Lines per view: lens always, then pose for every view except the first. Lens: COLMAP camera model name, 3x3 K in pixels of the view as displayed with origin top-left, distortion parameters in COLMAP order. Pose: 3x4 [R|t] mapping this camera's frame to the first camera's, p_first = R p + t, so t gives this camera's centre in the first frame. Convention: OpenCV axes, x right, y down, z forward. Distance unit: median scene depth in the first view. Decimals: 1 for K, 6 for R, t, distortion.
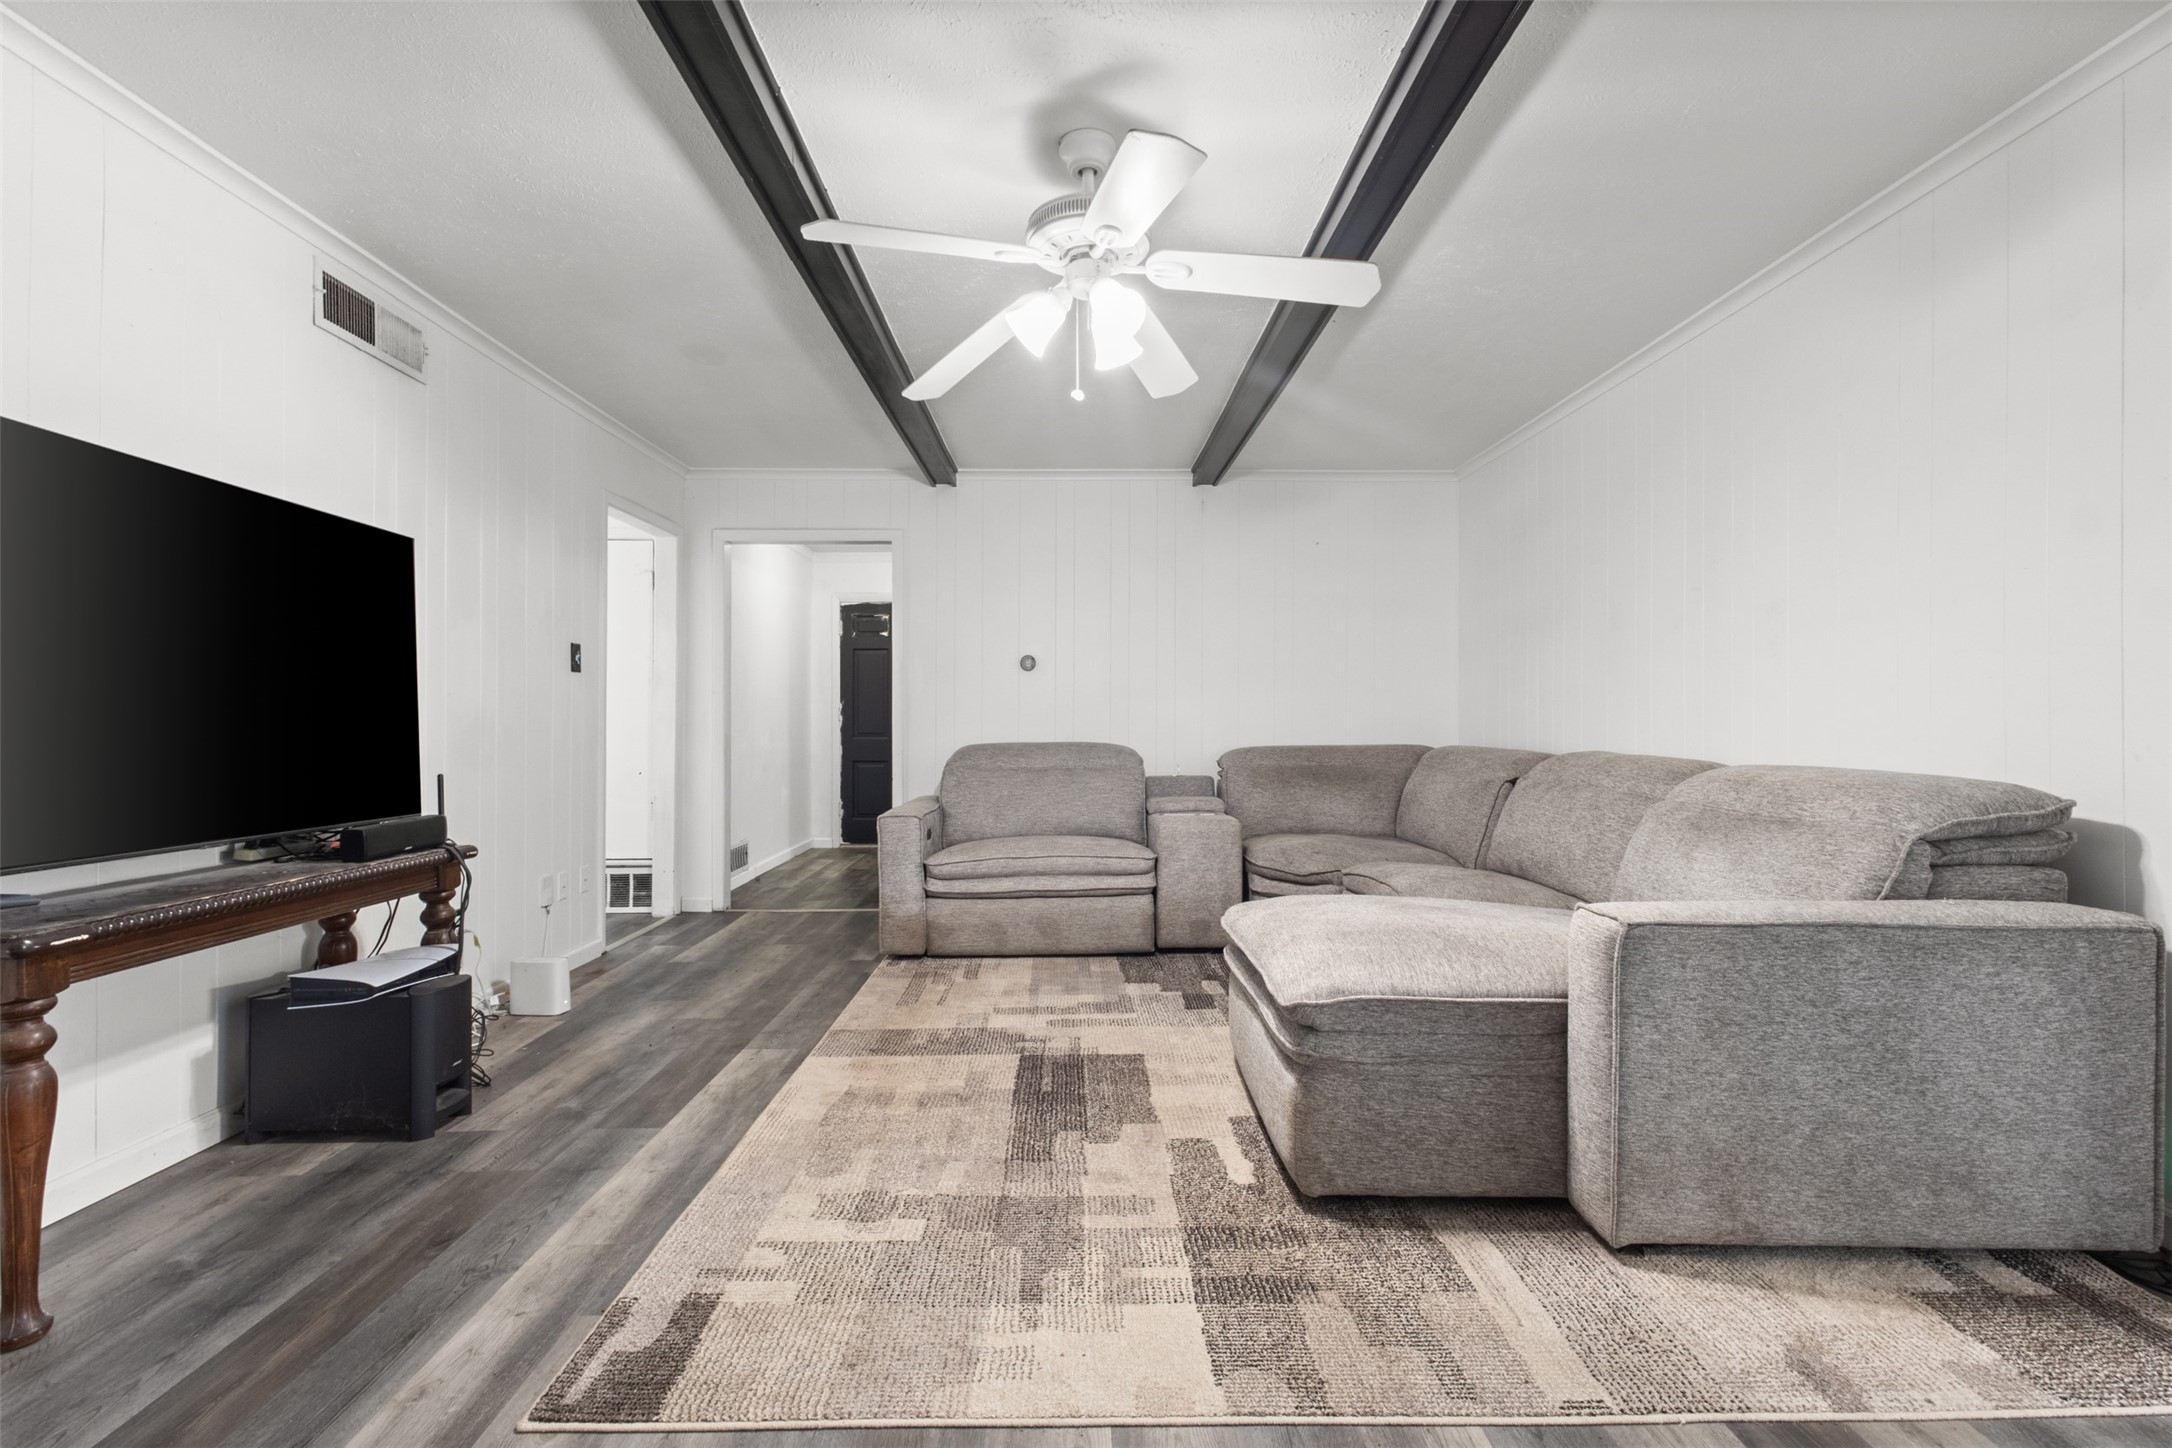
lens RADIAL K [[996.3, 0, 1097.4], [0, 996.3, 718.3], [0, 0, 1]] dist [0.000275, 0.000904]
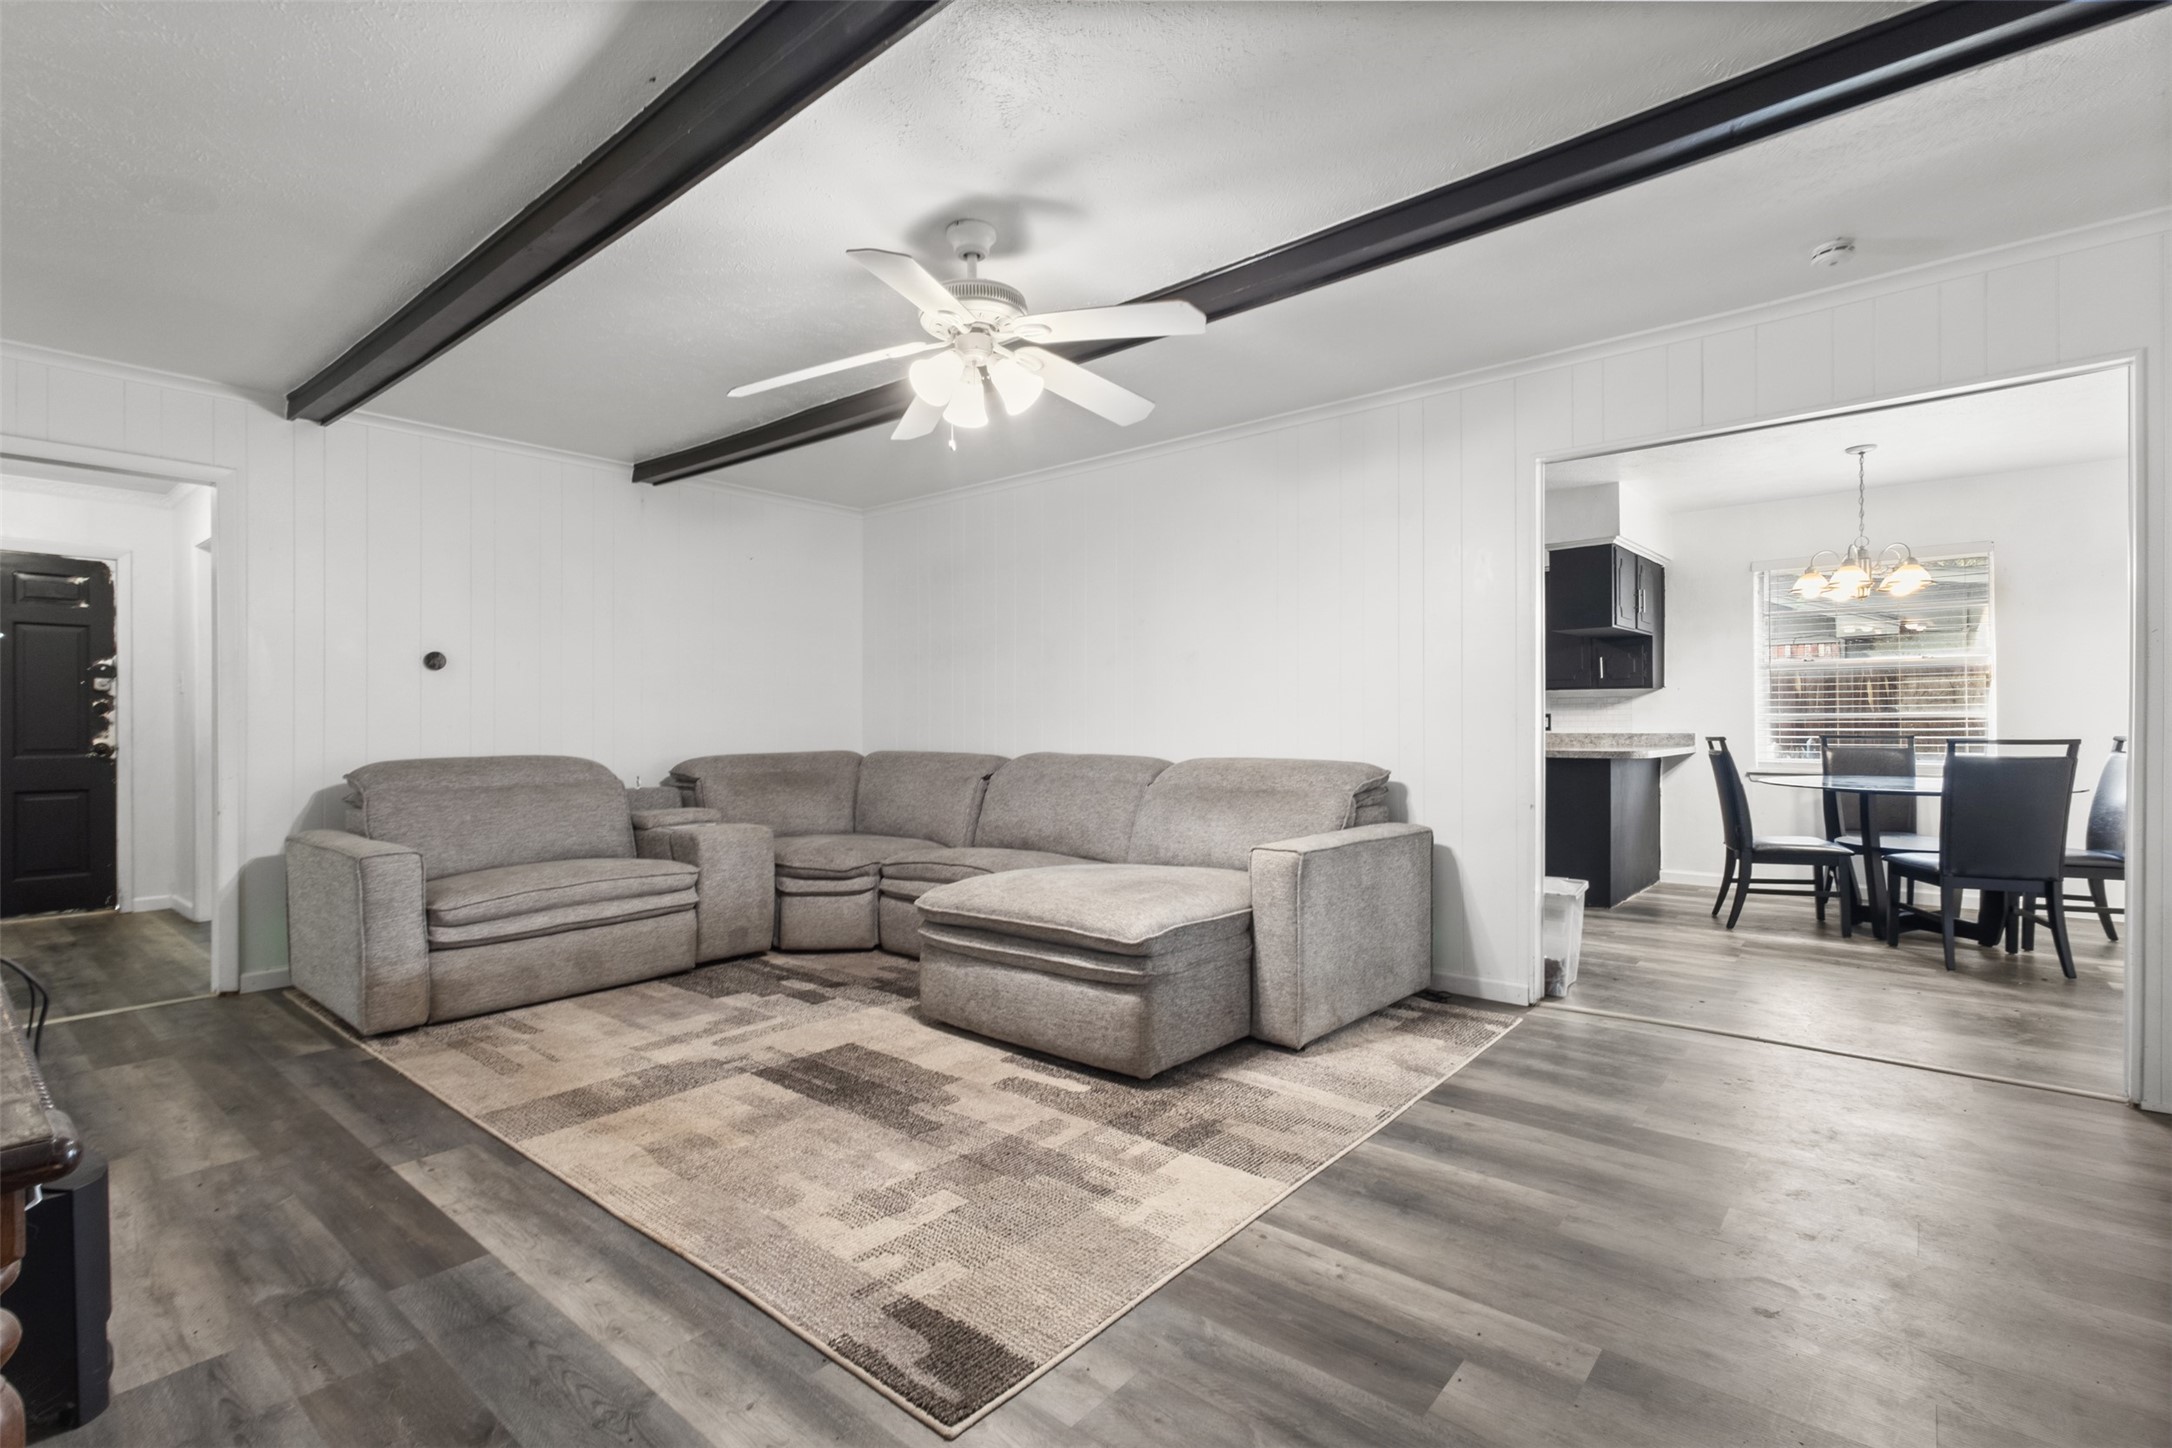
lens RADIAL K [[985.4, 0, 1082.1], [0, 985.4, 725.0], [0, 0, 1]] dist [-0.001302, -0.000109]
pose [[0.665765, -0.000706, 0.746161, -0.641640], [-0.000709, 0.999999, 0.001579, -0.007817], [-0.746161, -0.001580, 0.665764, 0.120362]]
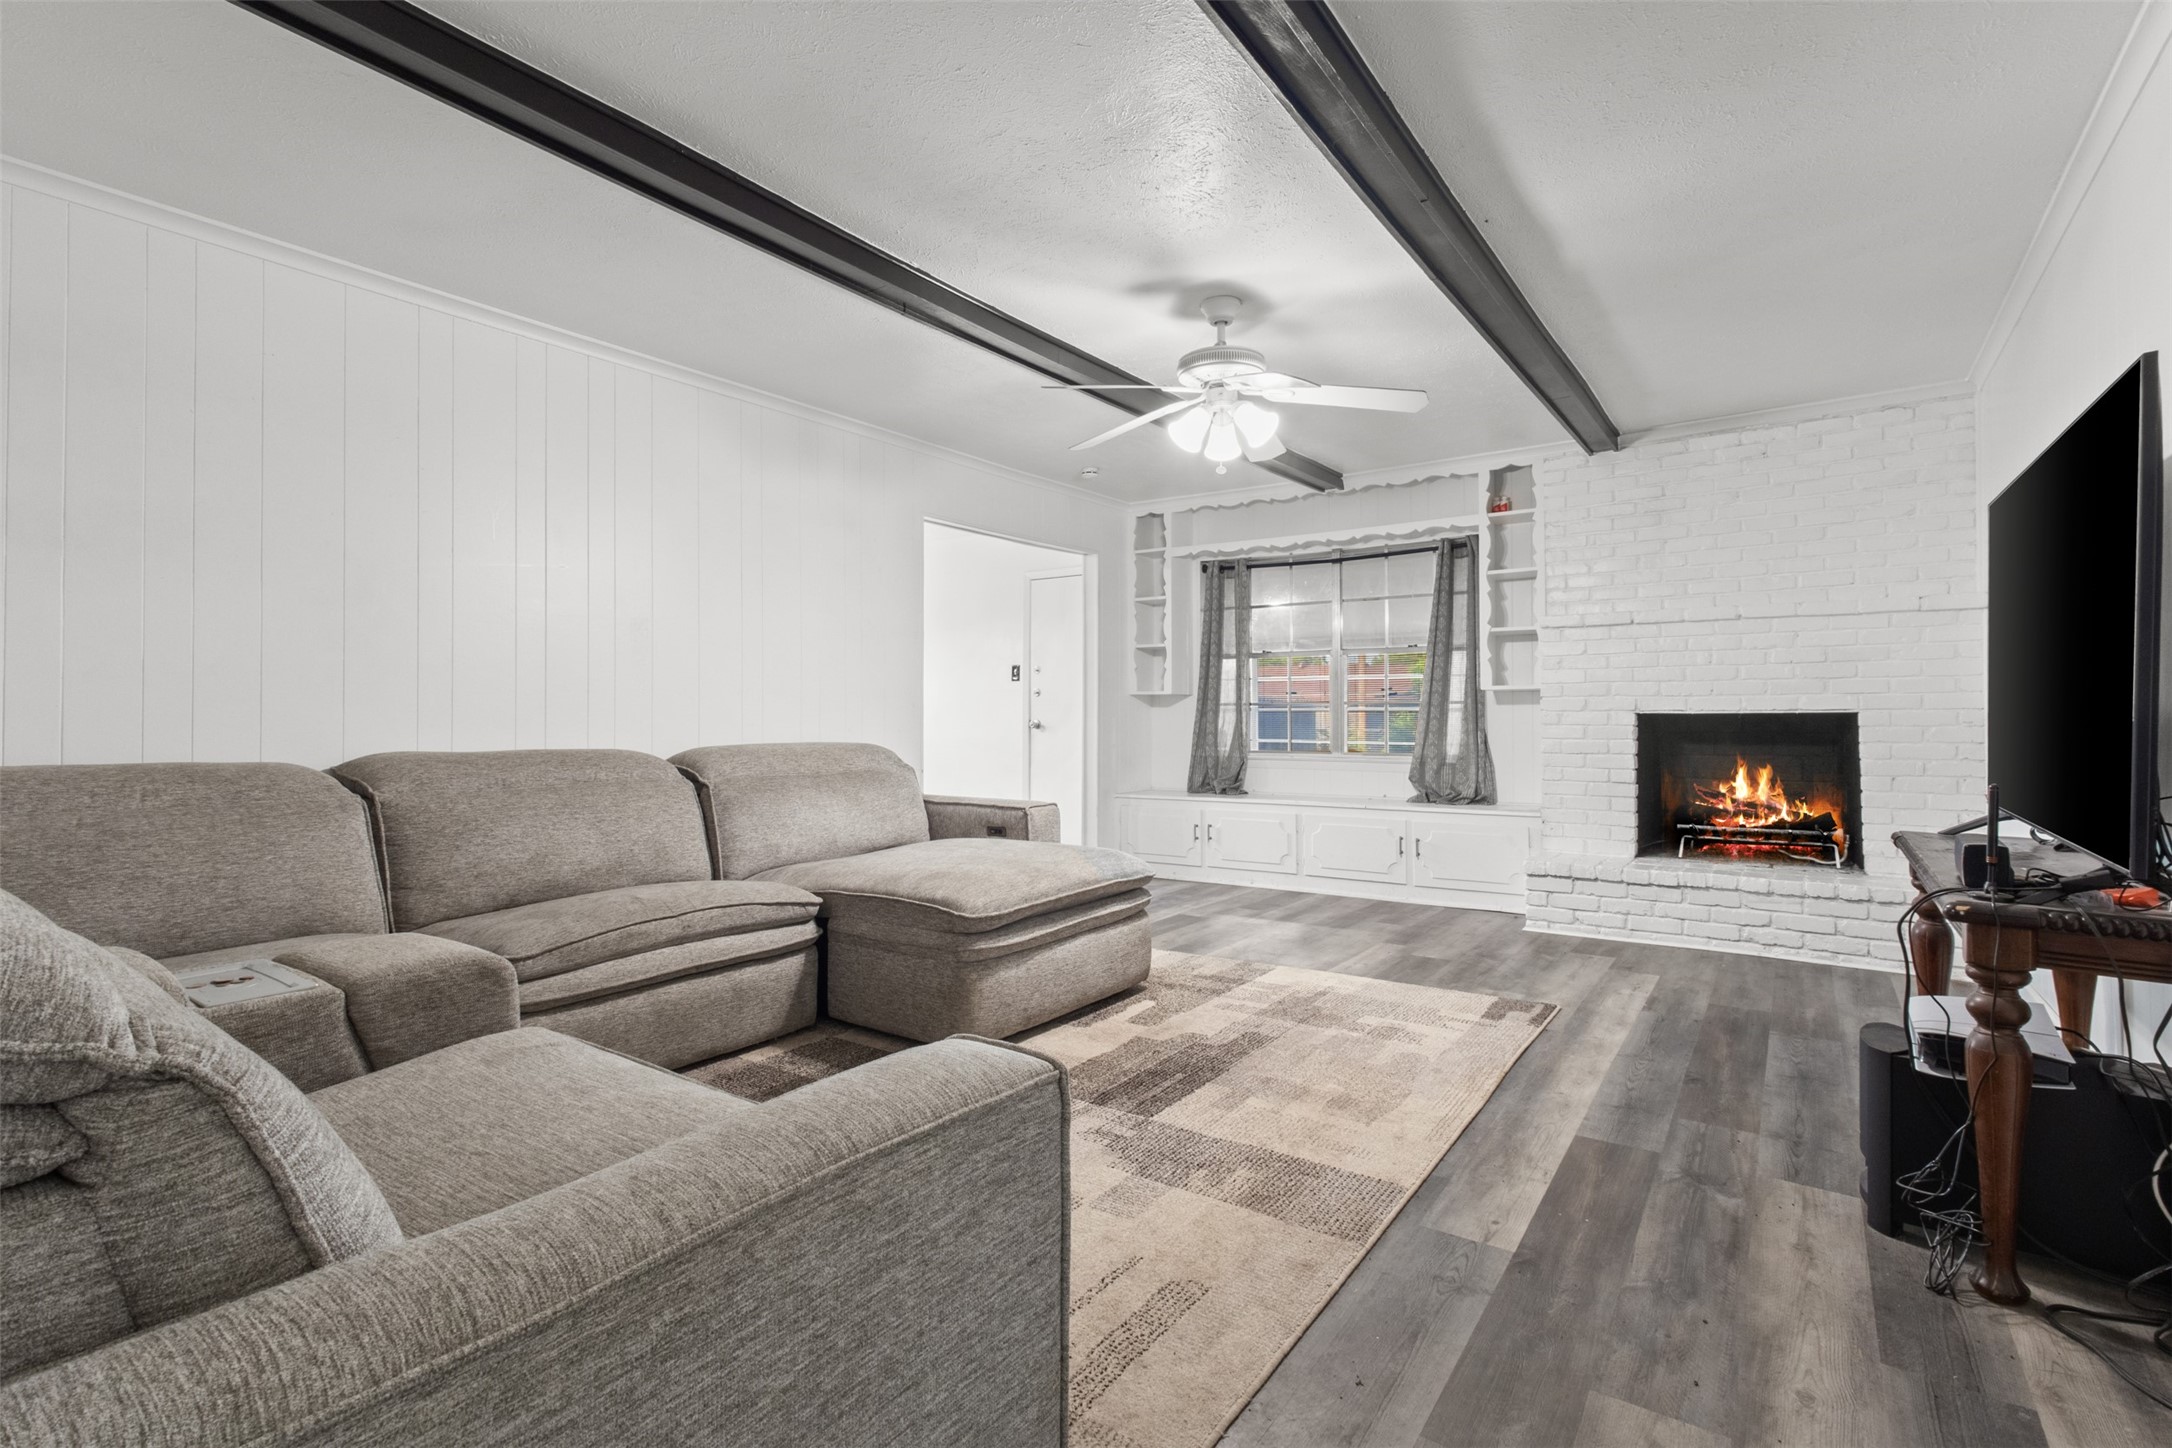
lens RADIAL K [[1016.2, 0, 1086.5], [0, 1016.2, 714.0], [0, 0, 1]] dist [0.002695, 0.001332]
pose [[-0.798101, 0.007074, 0.602482, -0.590841], [0.003505, 0.999969, -0.007098, 0.015857], [-0.602513, -0.003553, -0.798101, 1.863543]]
